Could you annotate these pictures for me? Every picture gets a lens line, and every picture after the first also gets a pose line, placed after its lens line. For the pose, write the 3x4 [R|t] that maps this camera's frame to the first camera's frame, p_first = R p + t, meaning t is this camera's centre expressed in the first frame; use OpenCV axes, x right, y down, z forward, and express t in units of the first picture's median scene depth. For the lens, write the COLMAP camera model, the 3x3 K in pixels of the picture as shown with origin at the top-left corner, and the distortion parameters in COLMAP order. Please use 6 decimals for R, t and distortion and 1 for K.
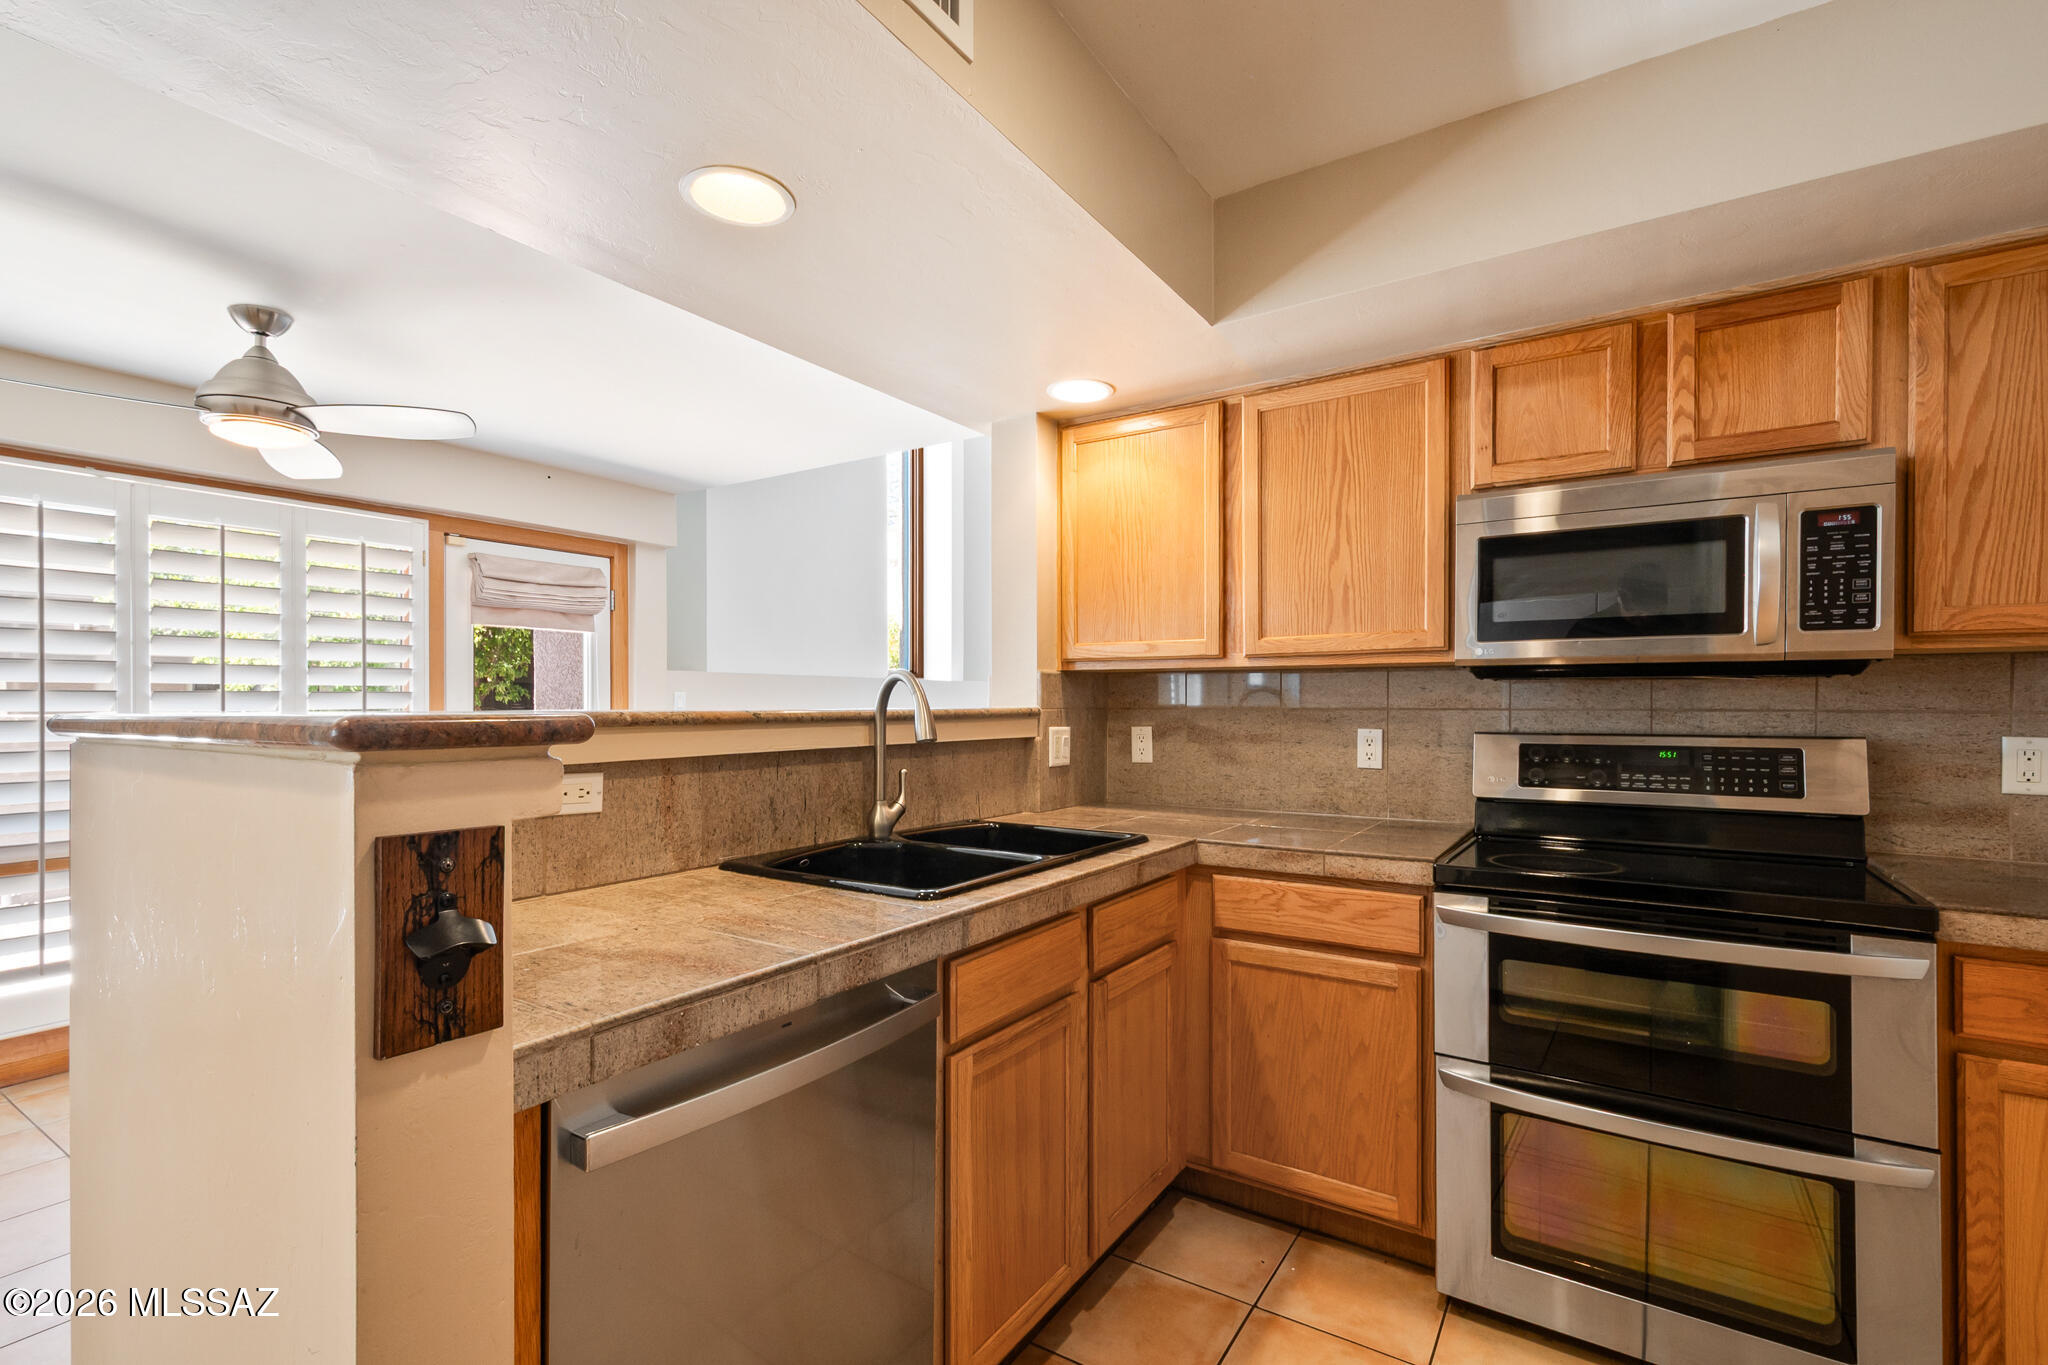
lens RADIAL K [[927.1, 0, 1046.1], [0, 927.1, 710.5], [0, 0, 1]] dist [0.018038, -0.000347]
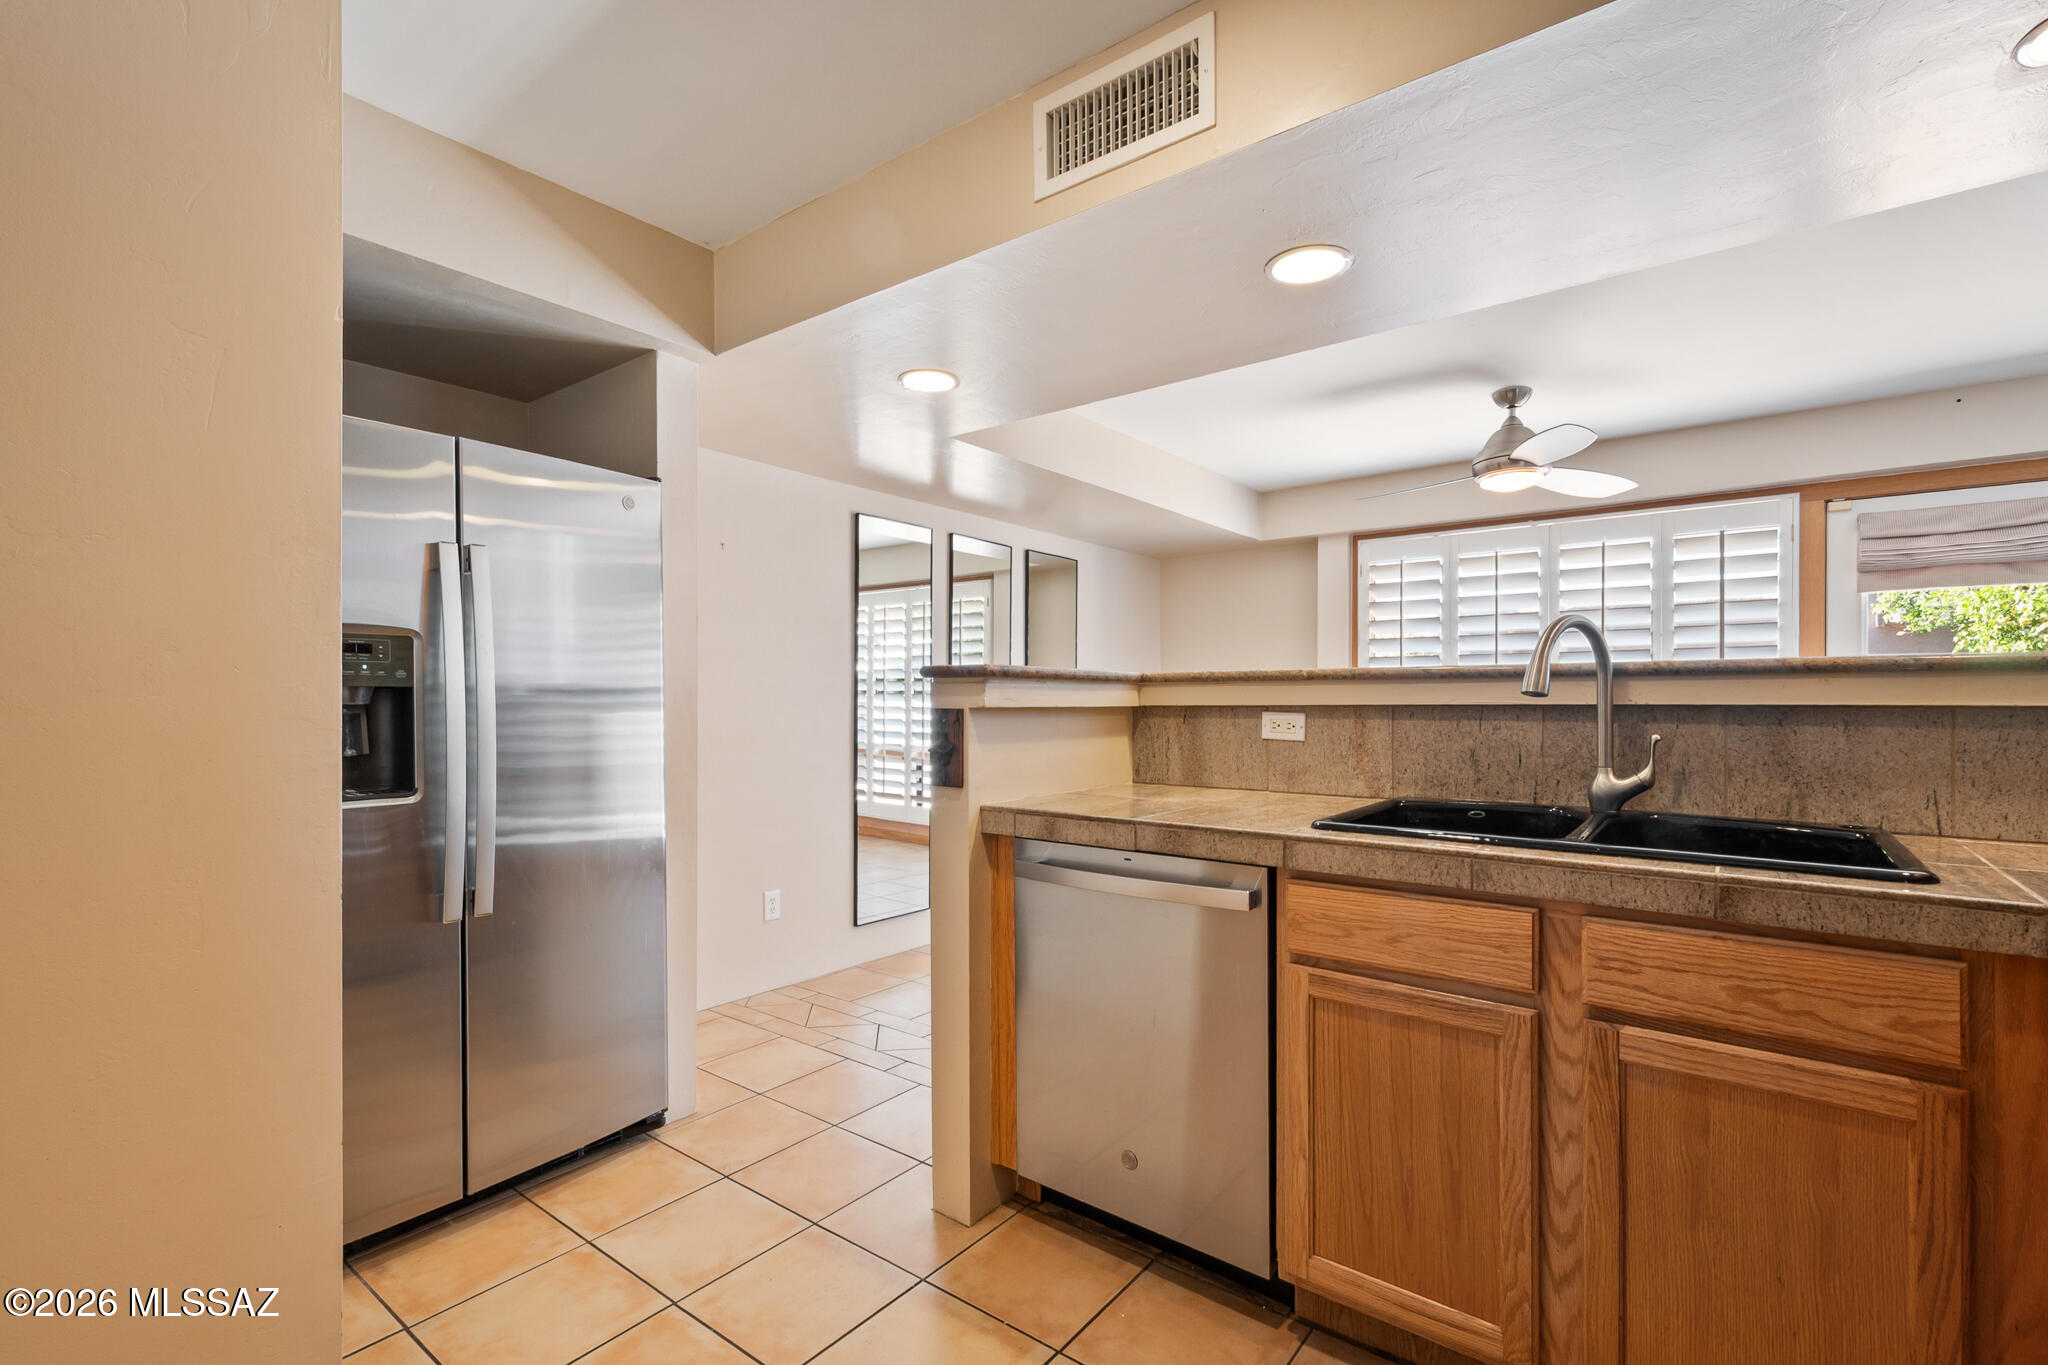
lens RADIAL K [[927.1, 0, 1037.4], [0, 927.1, 698.5], [0, 0, 1]] dist [0.018038, -0.000347]
pose [[-0.078322, -0.002113, -0.996926, 0.777394], [-0.008914, 0.999959, -0.001420, 0.041498], [0.996888, 0.008775, -0.078337, 0.581602]]
